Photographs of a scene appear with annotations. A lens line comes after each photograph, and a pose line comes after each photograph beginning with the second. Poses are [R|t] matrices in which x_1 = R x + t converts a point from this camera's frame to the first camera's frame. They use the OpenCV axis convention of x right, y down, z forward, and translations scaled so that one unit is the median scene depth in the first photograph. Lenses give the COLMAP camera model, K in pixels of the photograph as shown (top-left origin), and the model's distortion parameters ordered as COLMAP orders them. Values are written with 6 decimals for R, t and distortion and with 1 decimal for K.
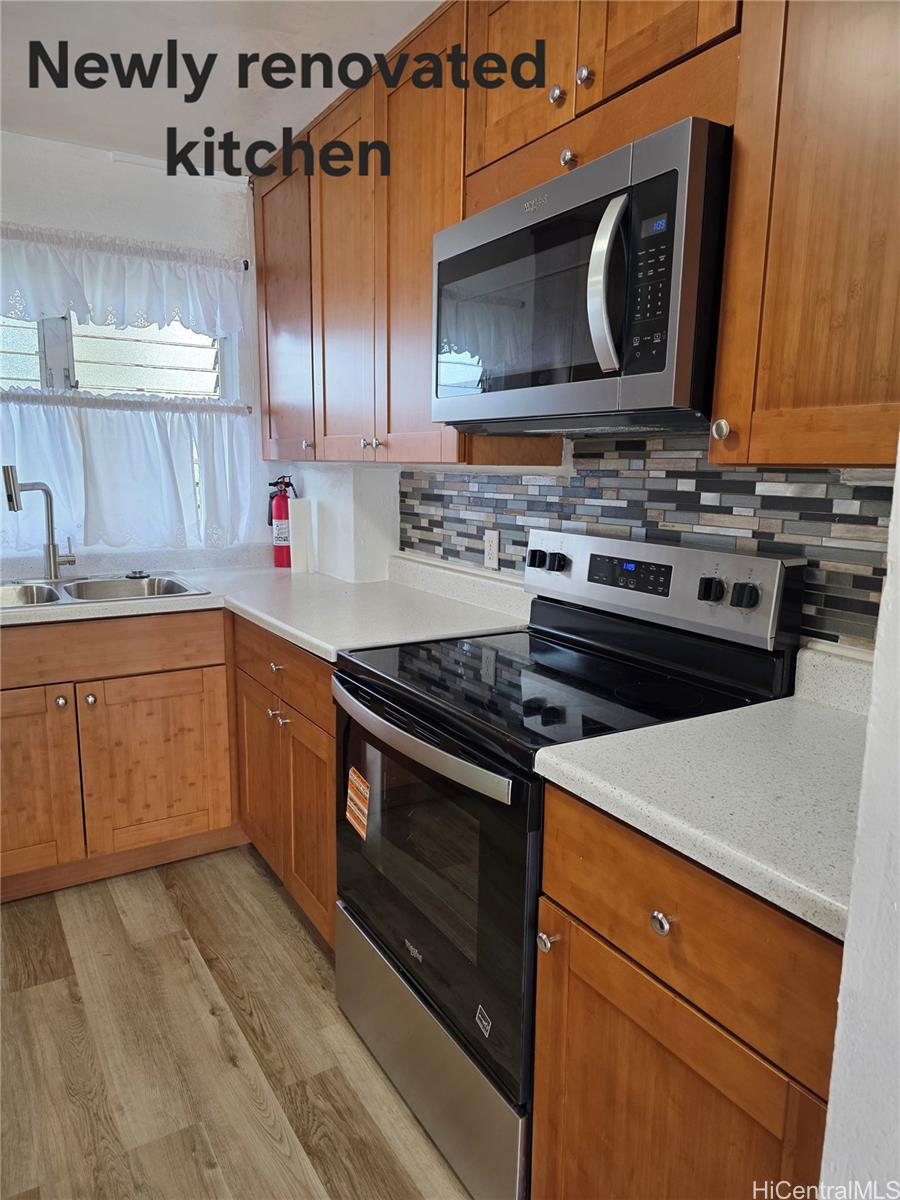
lens RADIAL K [[801.6, 0, 449.1], [0, 801.6, 597.8], [0, 0, 1]] dist [0.008446, 0.001885]
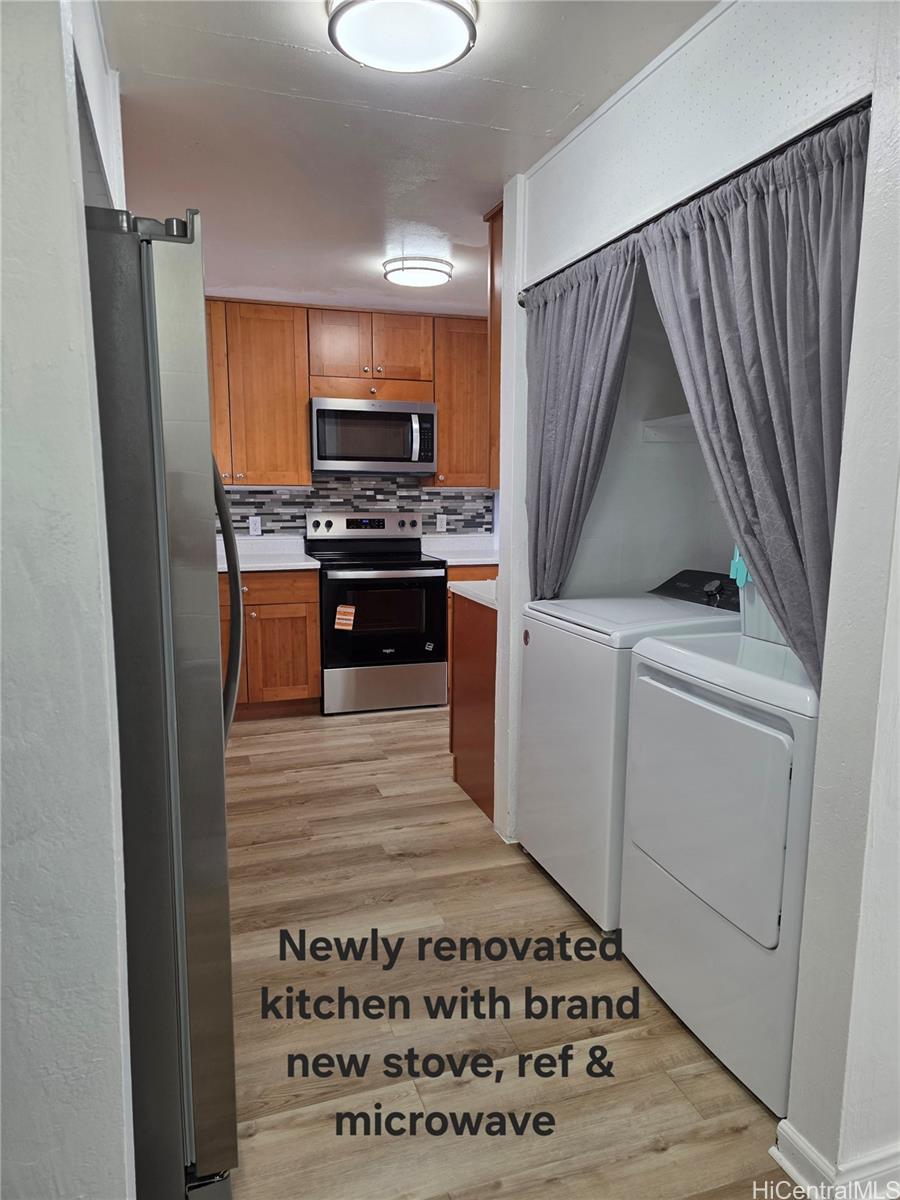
lens RADIAL K [[801.6, 0, 449.9], [0, 801.6, 602.2], [0, 0, 1]] dist [0.008446, 0.001885]
pose [[0.218591, -0.146015, 0.964830, -2.523965], [0.154337, 0.981470, 0.113567, -0.032857], [-0.963534, 0.124084, 0.237076, 0.053134]]
